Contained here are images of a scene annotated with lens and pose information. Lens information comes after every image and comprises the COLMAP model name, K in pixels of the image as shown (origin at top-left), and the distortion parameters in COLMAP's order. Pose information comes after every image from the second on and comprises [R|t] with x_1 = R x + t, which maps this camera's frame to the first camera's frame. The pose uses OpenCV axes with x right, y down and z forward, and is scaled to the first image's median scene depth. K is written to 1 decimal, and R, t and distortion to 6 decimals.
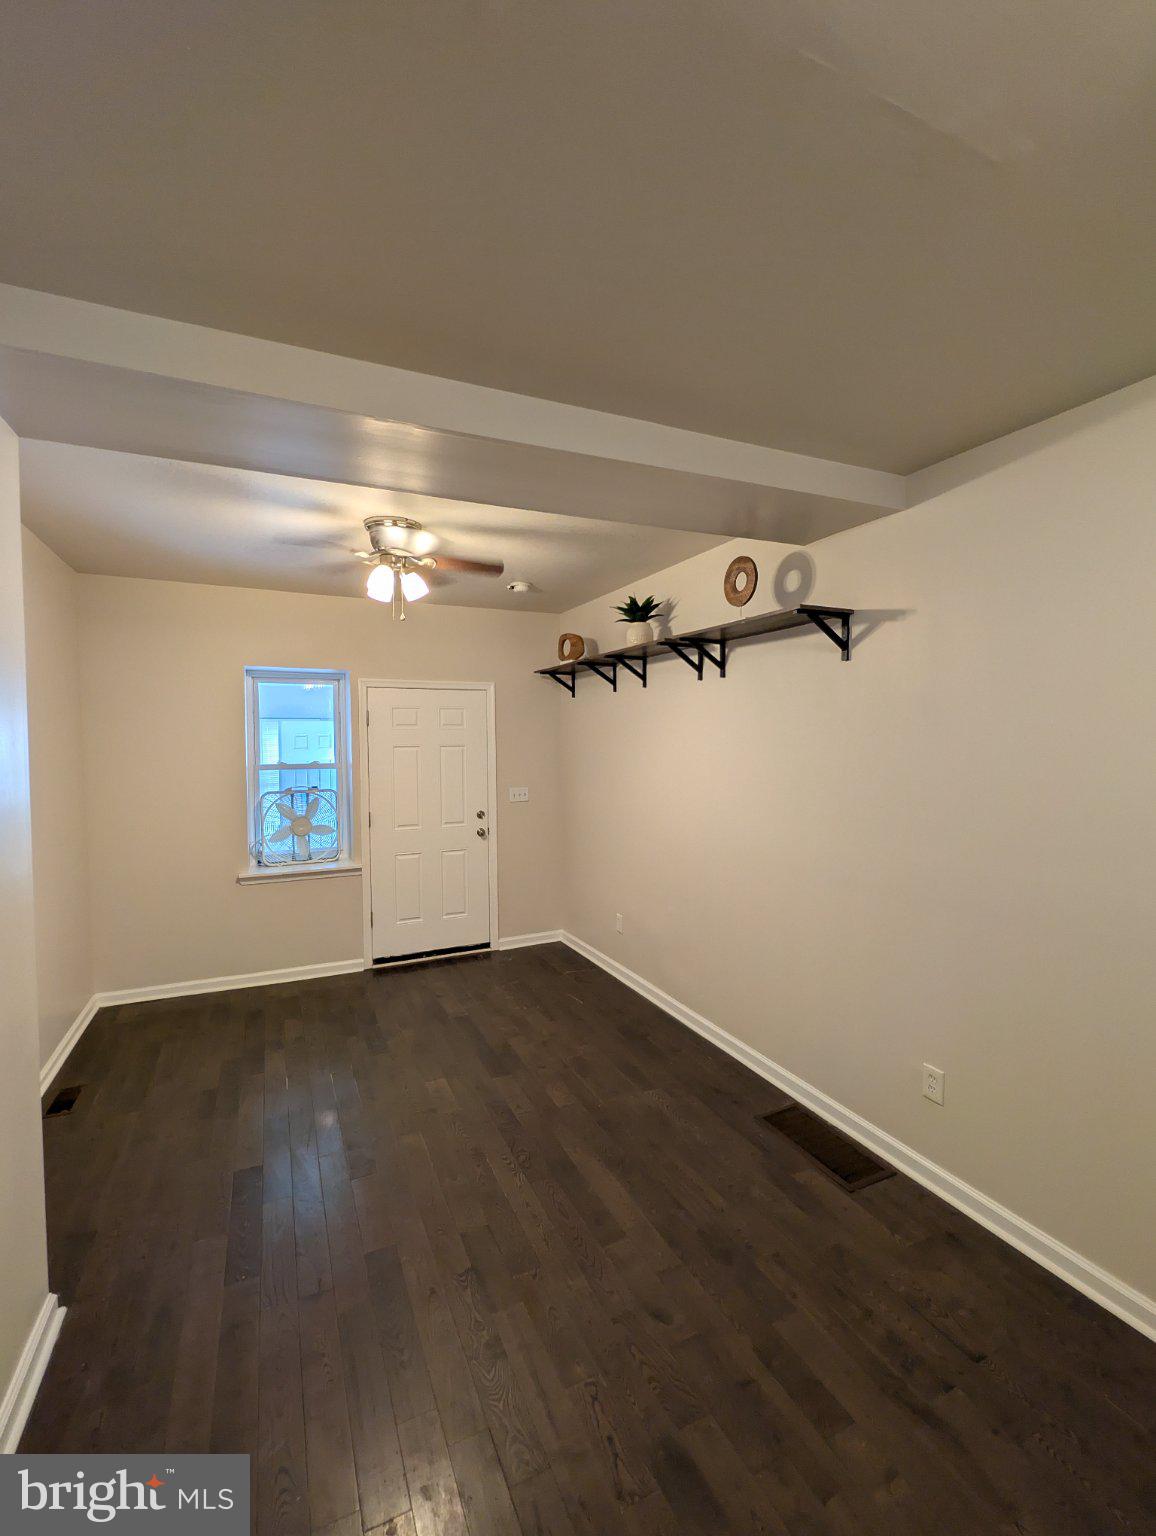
lens RADIAL K [[661.4, 0, 570.2], [0, 661.4, 765.3], [0, 0, 1]] dist [-0.002577, 0.000264]
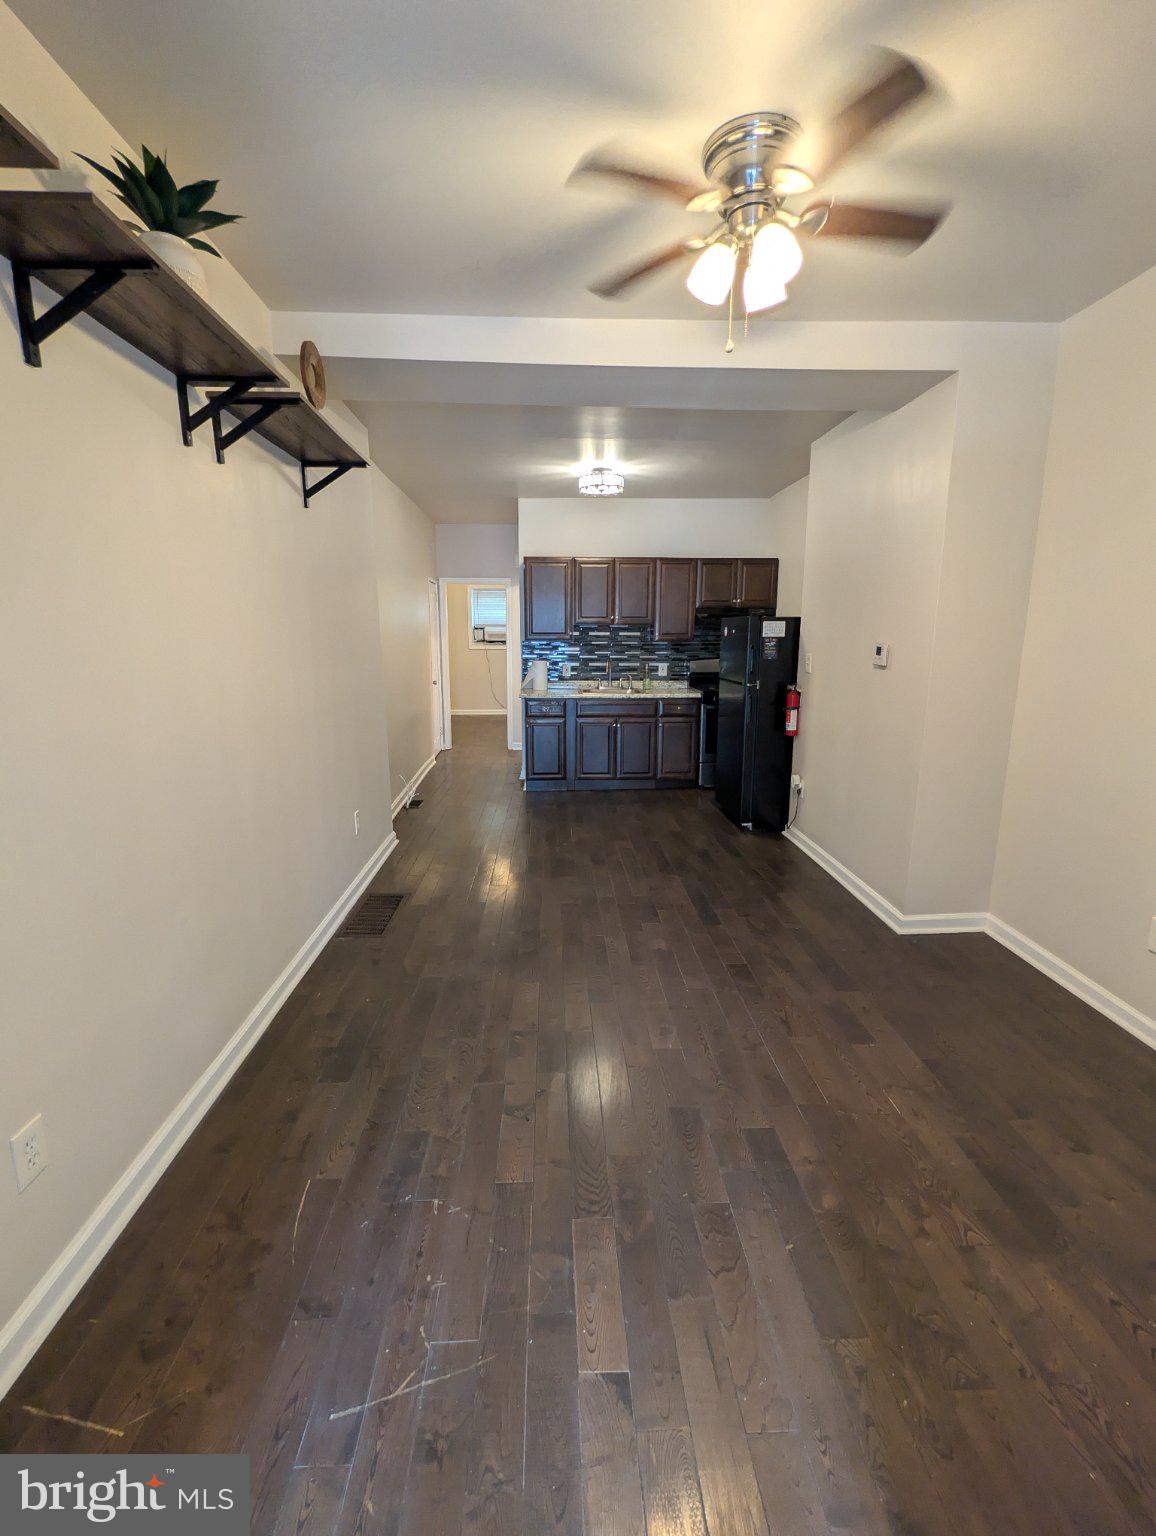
lens RADIAL K [[661.4, 0, 570.2], [0, 661.4, 765.3], [0, 0, 1]] dist [-0.002577, 0.000264]
pose [[-0.920698, -0.073824, 0.383230, -0.524606], [0.020864, 0.971231, 0.237222, 0.003639], [-0.389718, 0.226405, -0.892671, 2.348922]]
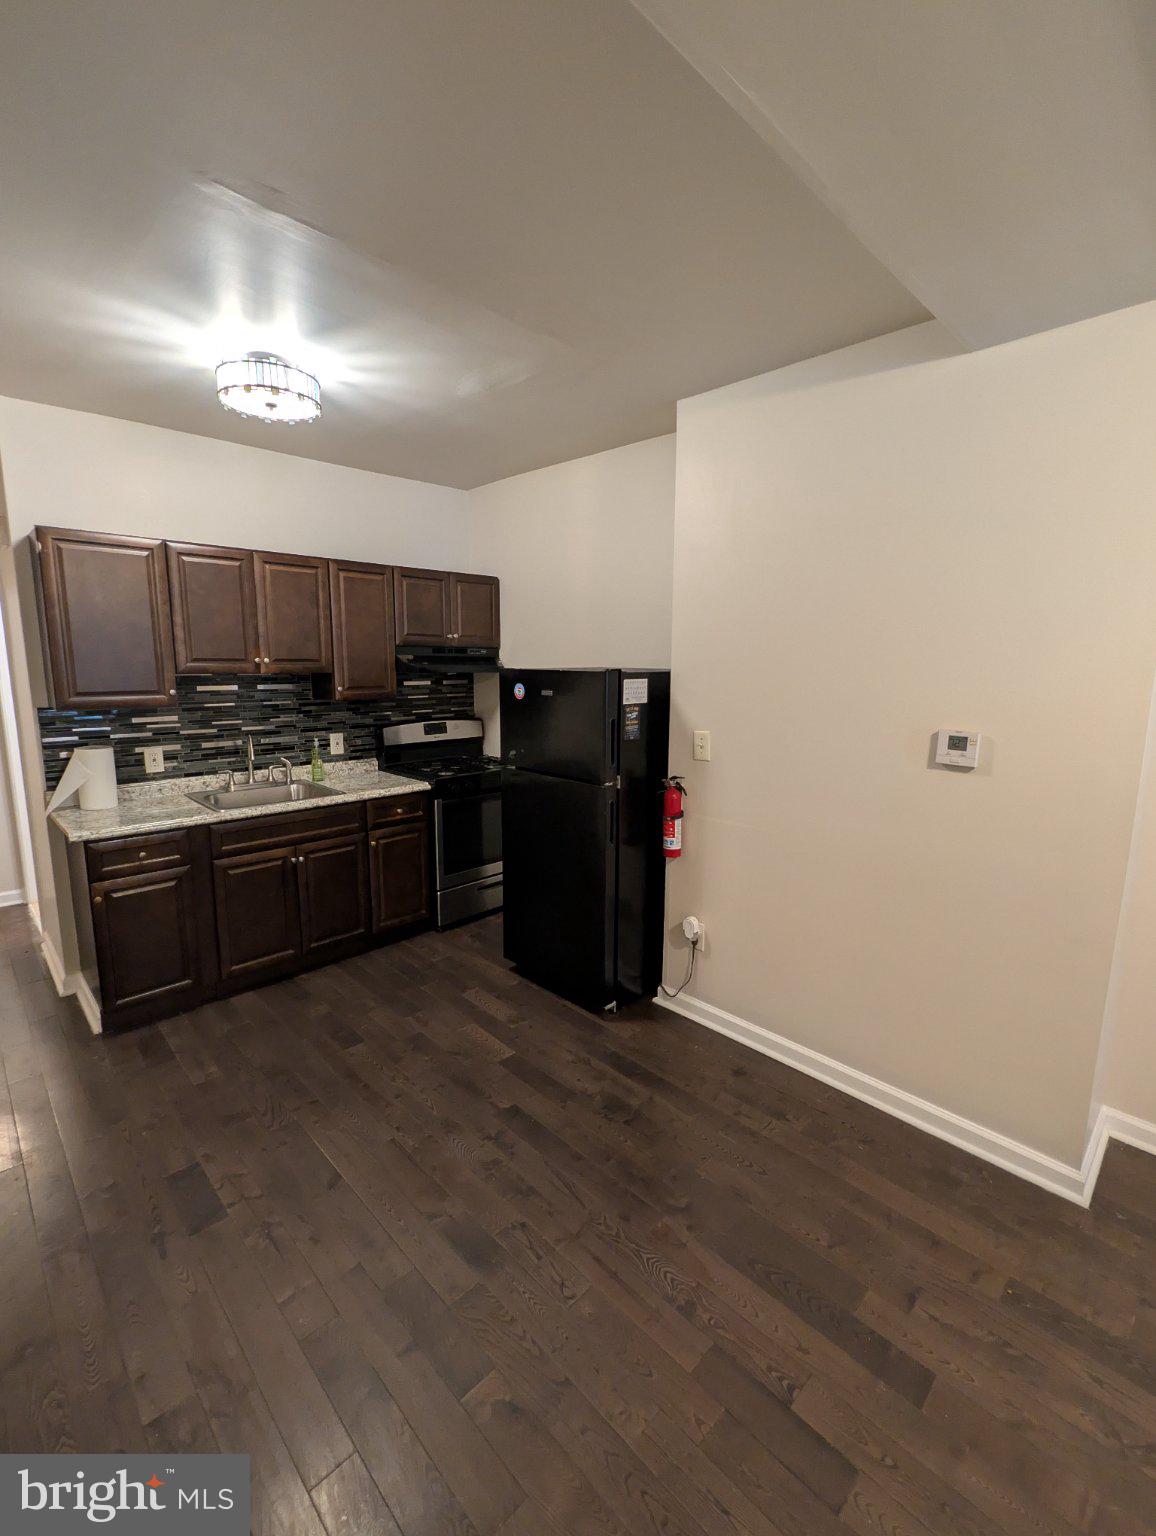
lens RADIAL K [[661.4, 0, 570.2], [0, 661.4, 765.3], [0, 0, 1]] dist [-0.002577, 0.000264]
pose [[-0.942913, 0.048729, -0.329455, 0.242506], [-0.021022, 0.978556, 0.204903, -0.024469], [0.332375, 0.200132, -0.921669, 1.340832]]
